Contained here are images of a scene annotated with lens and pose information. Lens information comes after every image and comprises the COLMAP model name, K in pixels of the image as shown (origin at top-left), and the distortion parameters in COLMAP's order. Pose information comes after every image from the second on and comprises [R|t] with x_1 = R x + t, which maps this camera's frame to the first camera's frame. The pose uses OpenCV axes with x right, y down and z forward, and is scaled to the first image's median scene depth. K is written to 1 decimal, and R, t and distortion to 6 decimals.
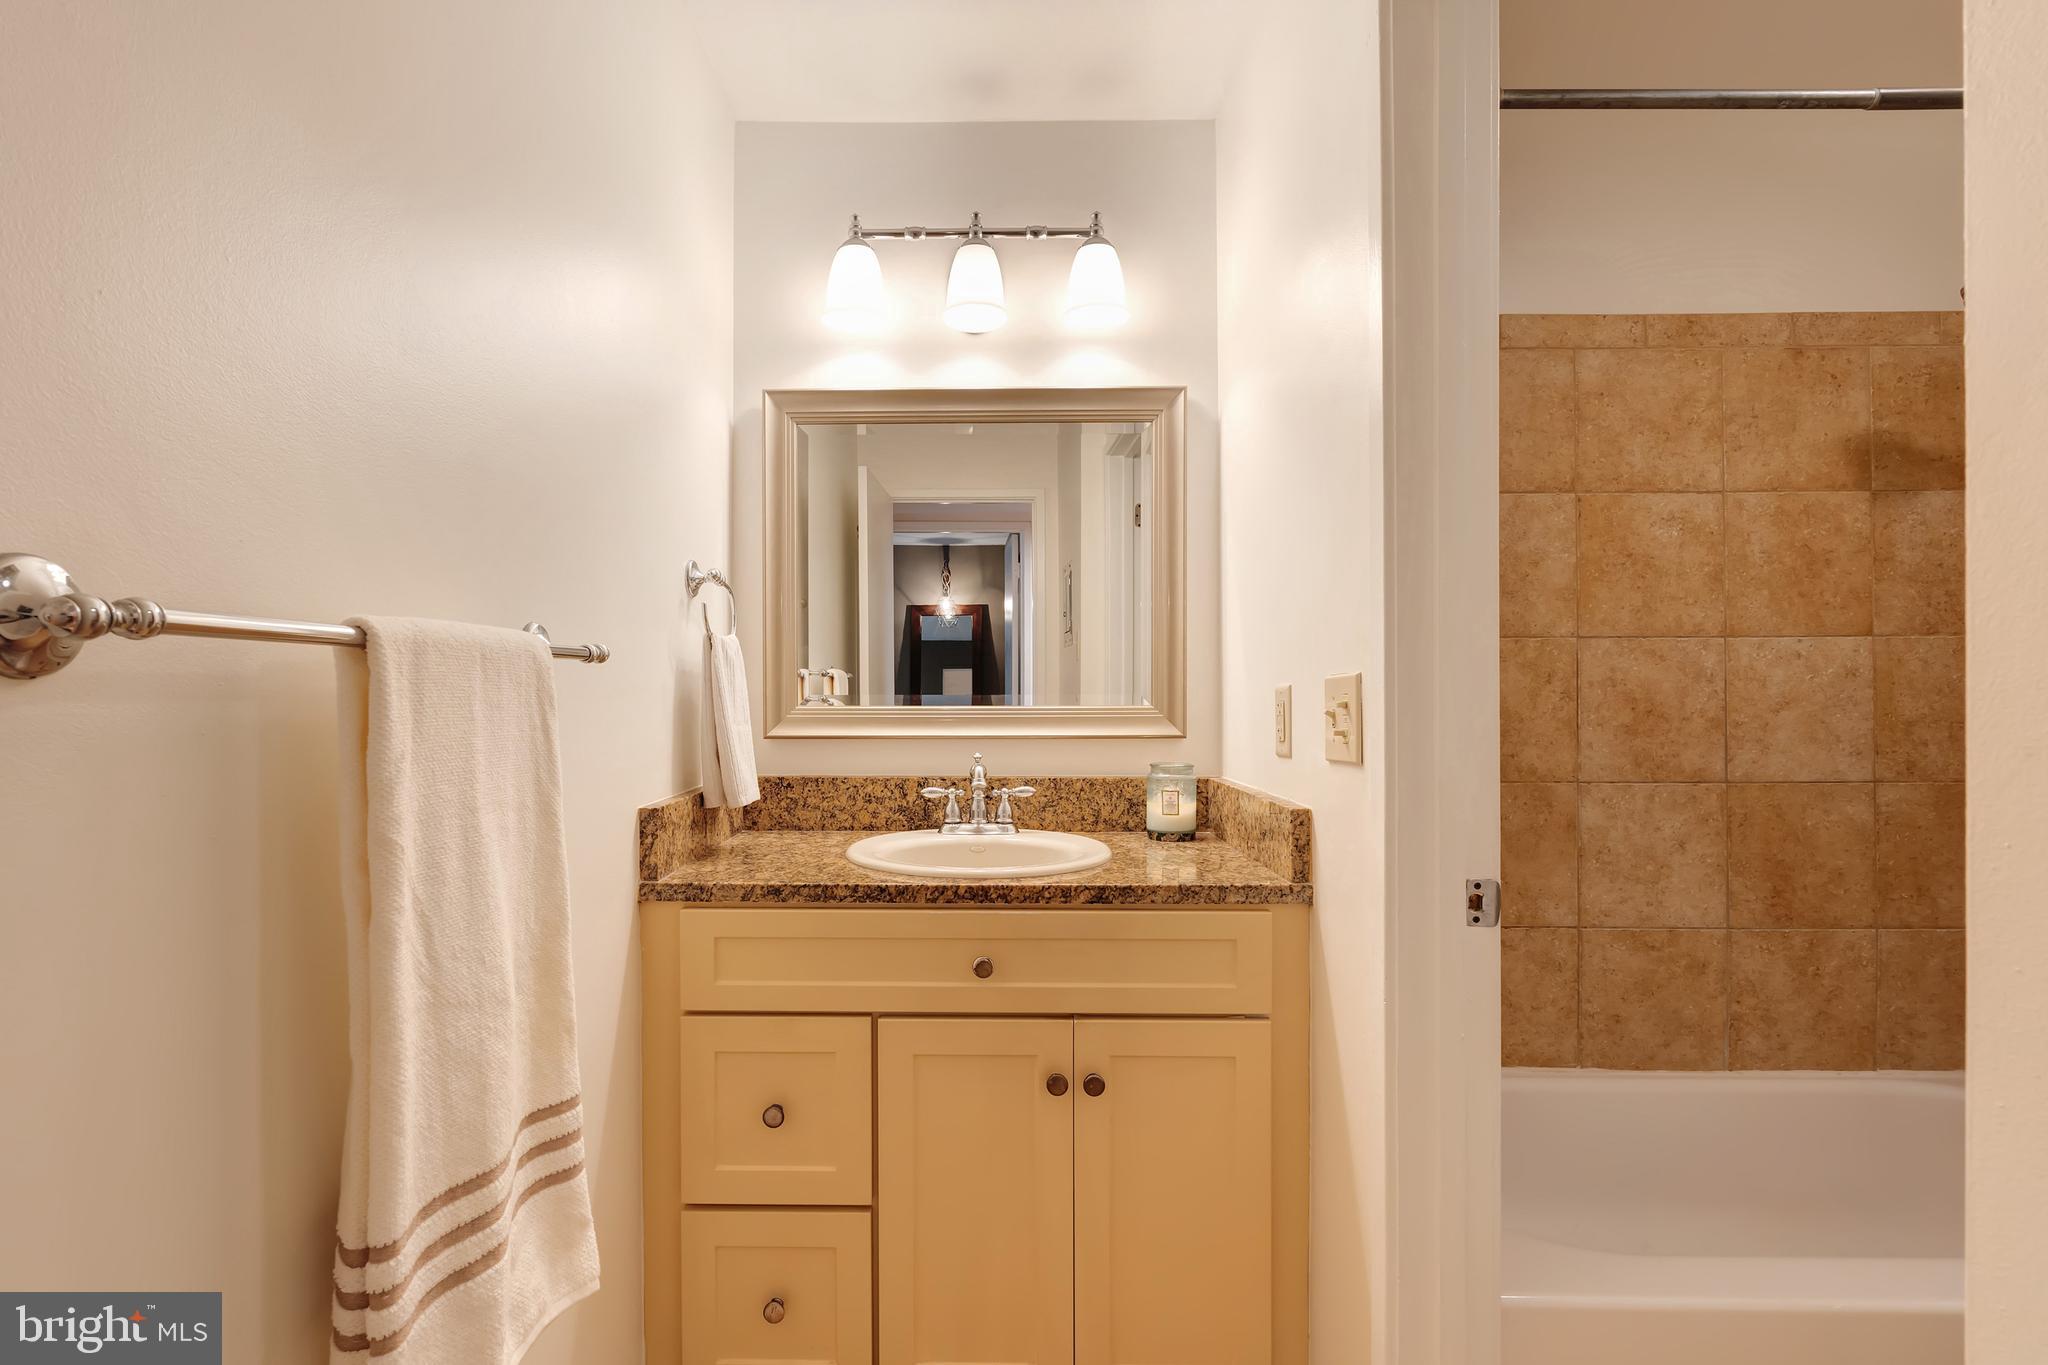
lens RADIAL K [[906.9, 0, 1006.3], [0, 906.9, 692.2], [0, 0, 1]] dist [-0.007405, 0.001431]
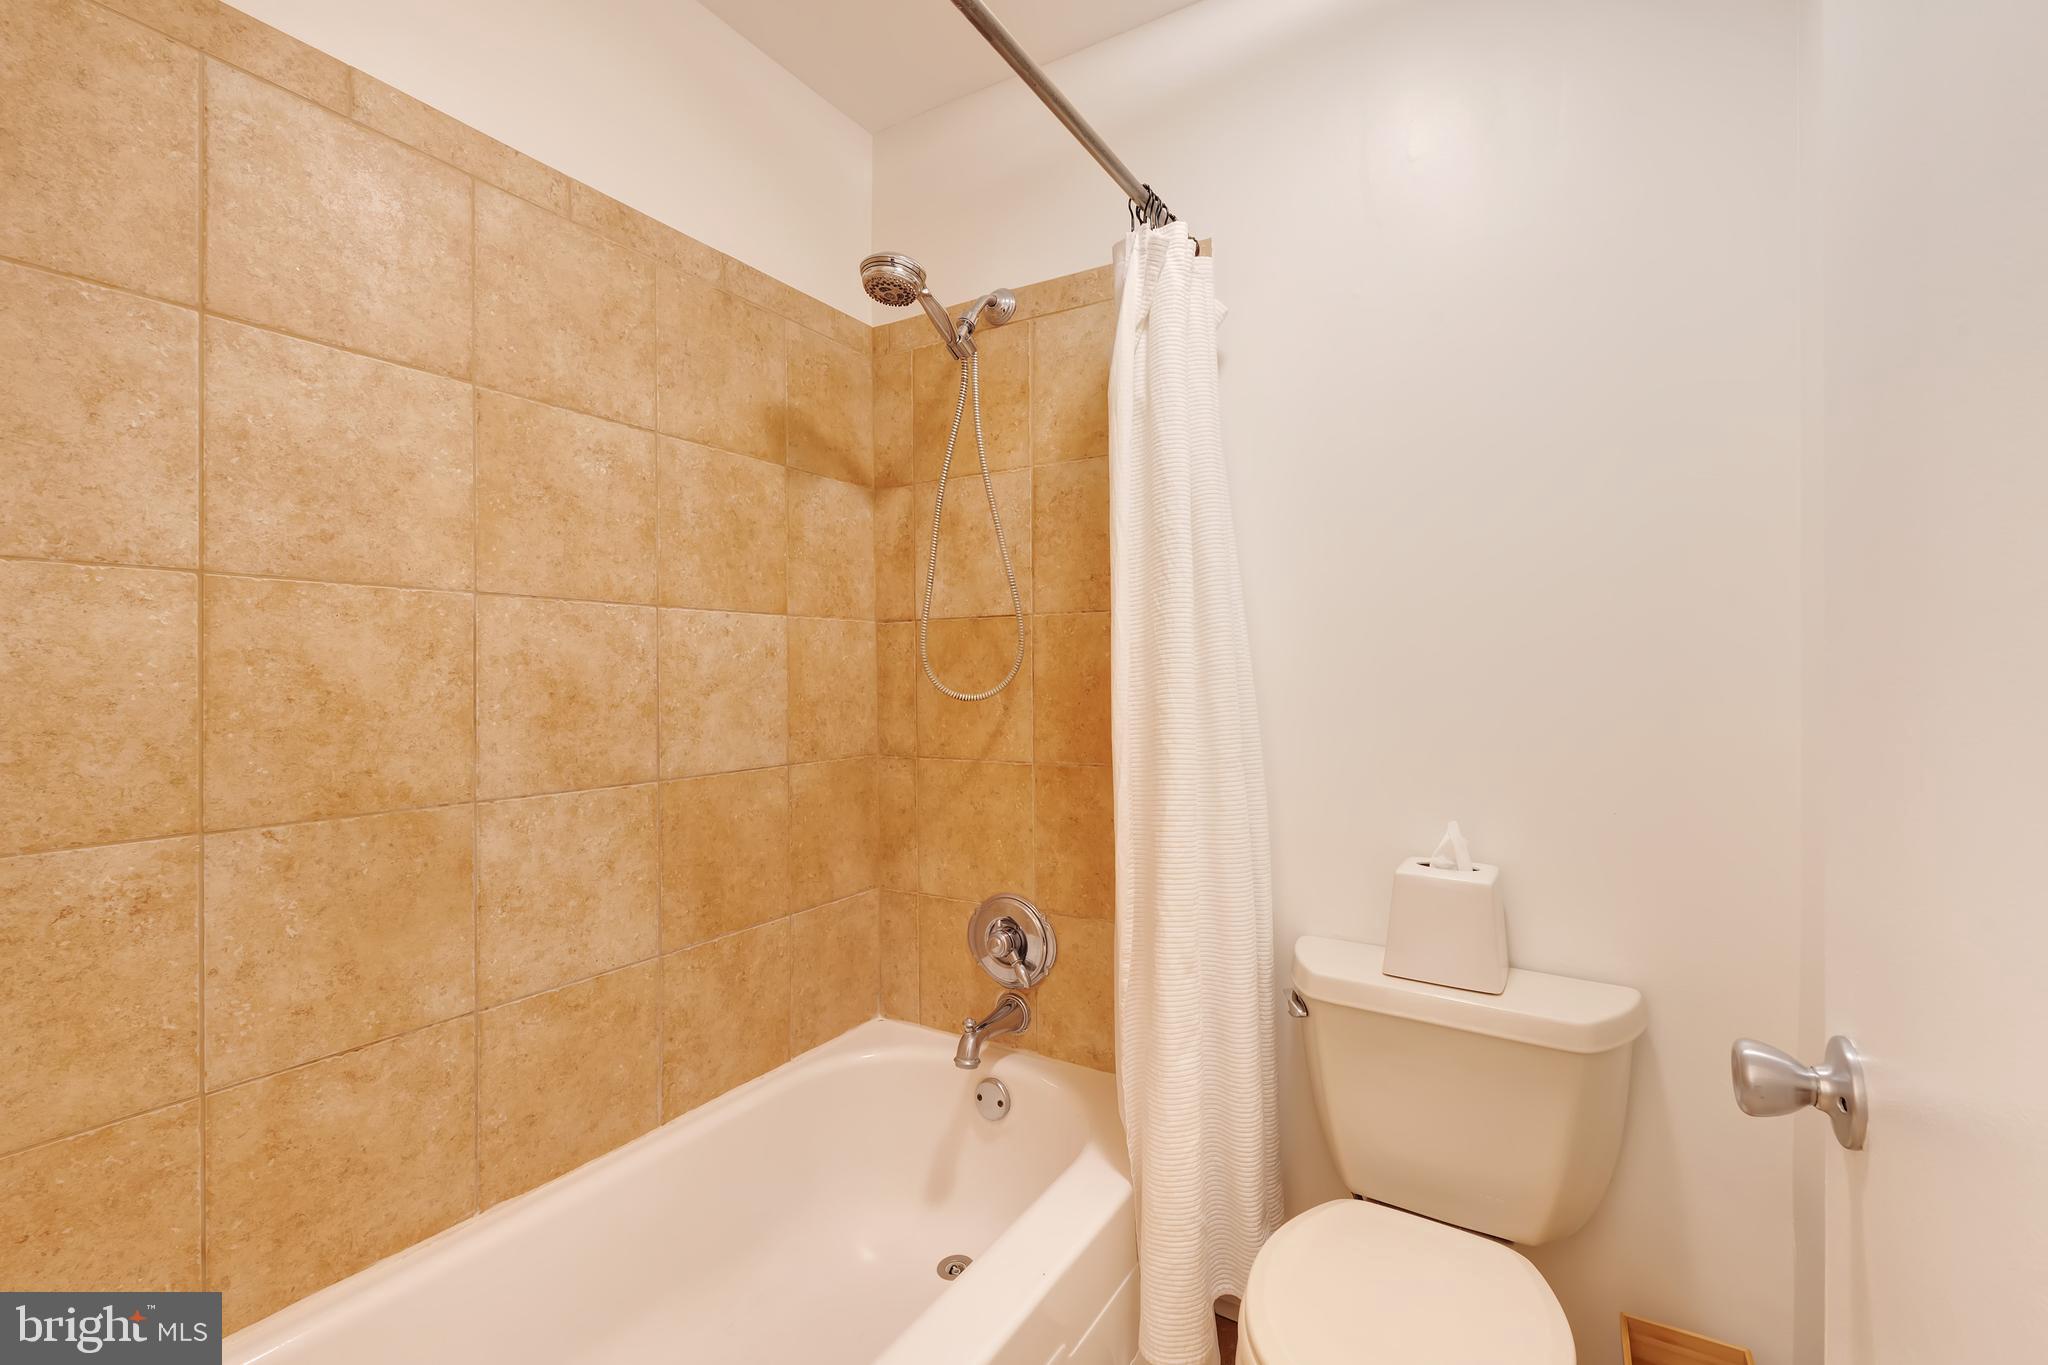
lens RADIAL K [[906.9, 0, 1014.4], [0, 906.9, 678.1], [0, 0, 1]] dist [-0.007405, 0.001431]
pose [[0.512800, -0.002916, 0.858503, 0.248242], [-0.002280, 0.999986, 0.004759, 0.000651], [-0.858505, -0.004398, 0.512786, 0.289288]]
